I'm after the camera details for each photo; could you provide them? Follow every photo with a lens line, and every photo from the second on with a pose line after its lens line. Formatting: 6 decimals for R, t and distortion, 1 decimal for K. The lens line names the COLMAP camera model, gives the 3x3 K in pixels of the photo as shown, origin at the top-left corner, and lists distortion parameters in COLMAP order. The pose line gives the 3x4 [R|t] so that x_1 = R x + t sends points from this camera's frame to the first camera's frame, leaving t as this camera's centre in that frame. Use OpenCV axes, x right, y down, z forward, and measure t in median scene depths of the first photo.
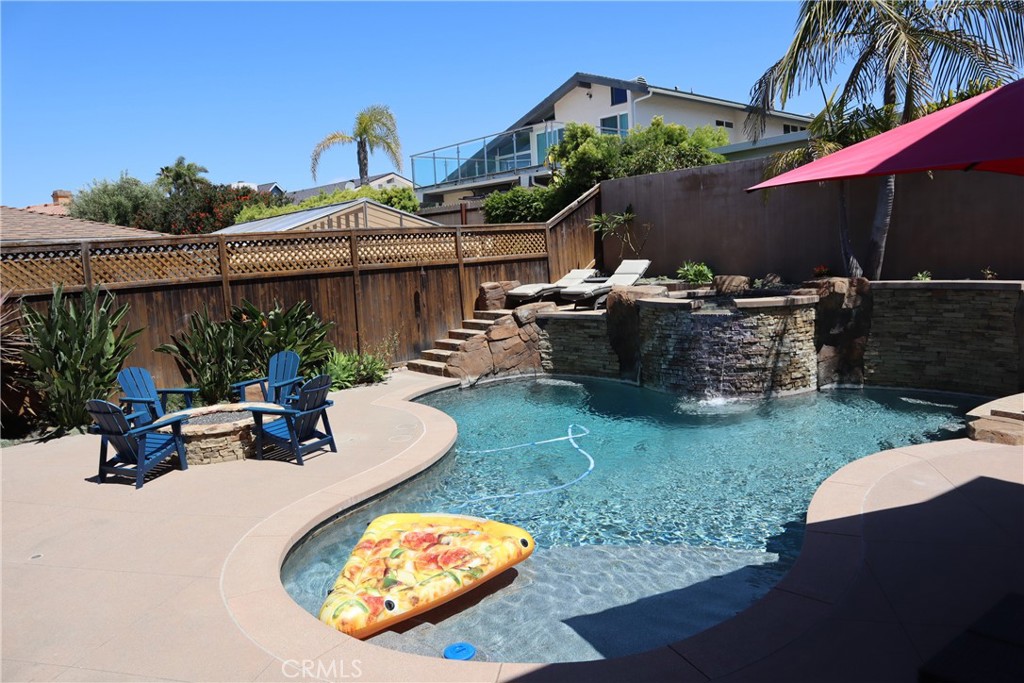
lens RADIAL K [[710.7, 0, 512.0], [0, 710.7, 341.5], [0, 0, 1]] dist [-0.097152, 0.069752]
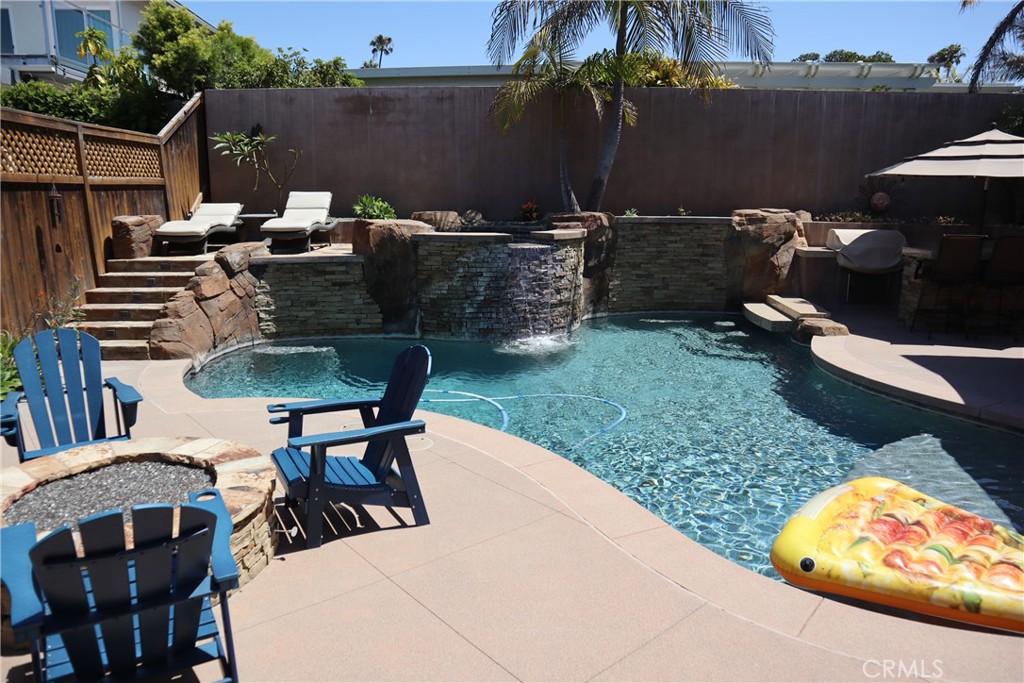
lens RADIAL K [[710.7, 0, 512.0], [0, 710.7, 341.5], [0, 0, 1]] dist [-0.097152, 0.069752]
pose [[0.610483, -0.109122, 0.784476, -0.395614], [0.067606, 0.994028, 0.085660, 0.002045], [-0.789138, 0.000741, 0.614215, 0.383833]]
